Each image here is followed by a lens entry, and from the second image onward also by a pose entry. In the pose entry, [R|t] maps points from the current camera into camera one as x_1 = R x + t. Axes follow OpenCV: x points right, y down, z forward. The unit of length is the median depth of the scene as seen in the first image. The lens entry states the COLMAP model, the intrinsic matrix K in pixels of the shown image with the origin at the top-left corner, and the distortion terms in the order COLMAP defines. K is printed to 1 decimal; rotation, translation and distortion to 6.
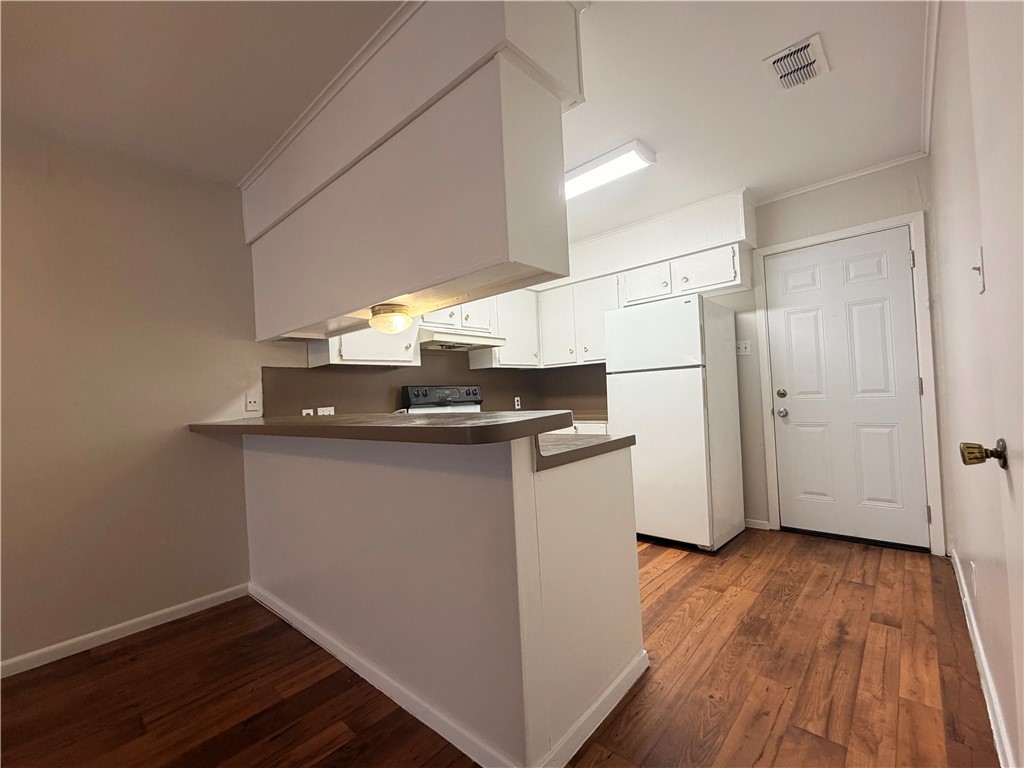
lens RADIAL K [[440.5, 0, 512.0], [0, 440.5, 384.0], [0, 0, 1]] dist [0.000639, 0.000071]
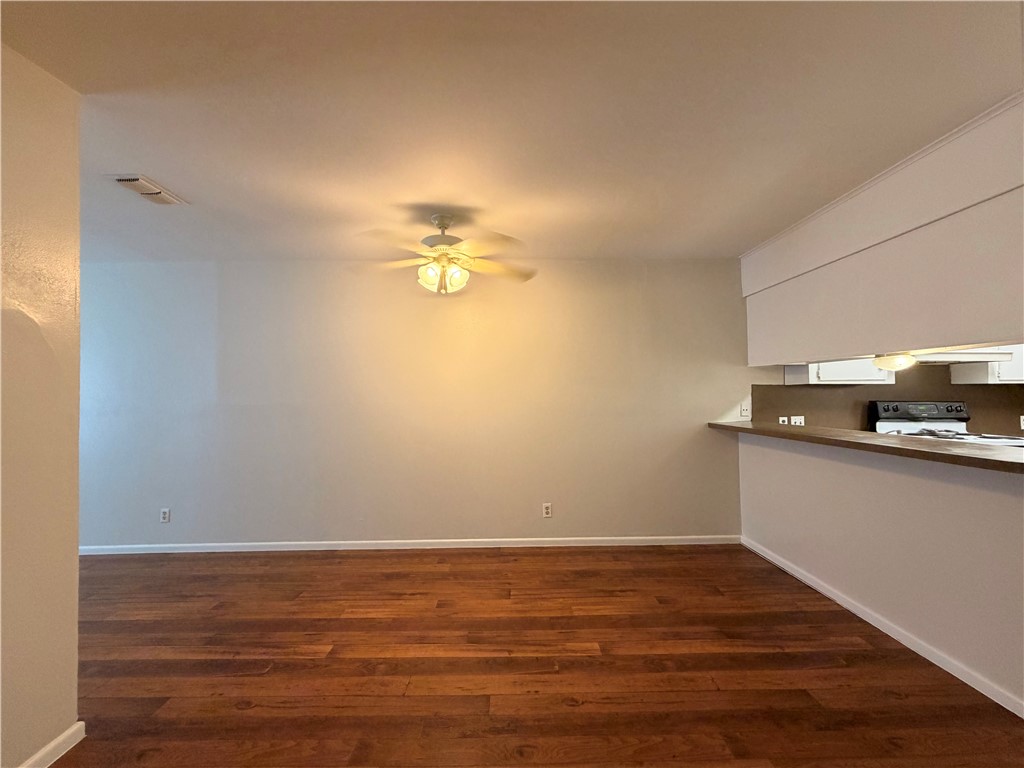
lens RADIAL K [[440.5, 0, 512.0], [0, 440.5, 384.0], [0, 0, 1]] dist [0.000639, 0.000071]
pose [[0.679201, 0.030087, -0.733335, -0.062434], [-0.012572, 0.999490, 0.029363, -0.071359], [0.733844, -0.010724, 0.679233, -0.487632]]
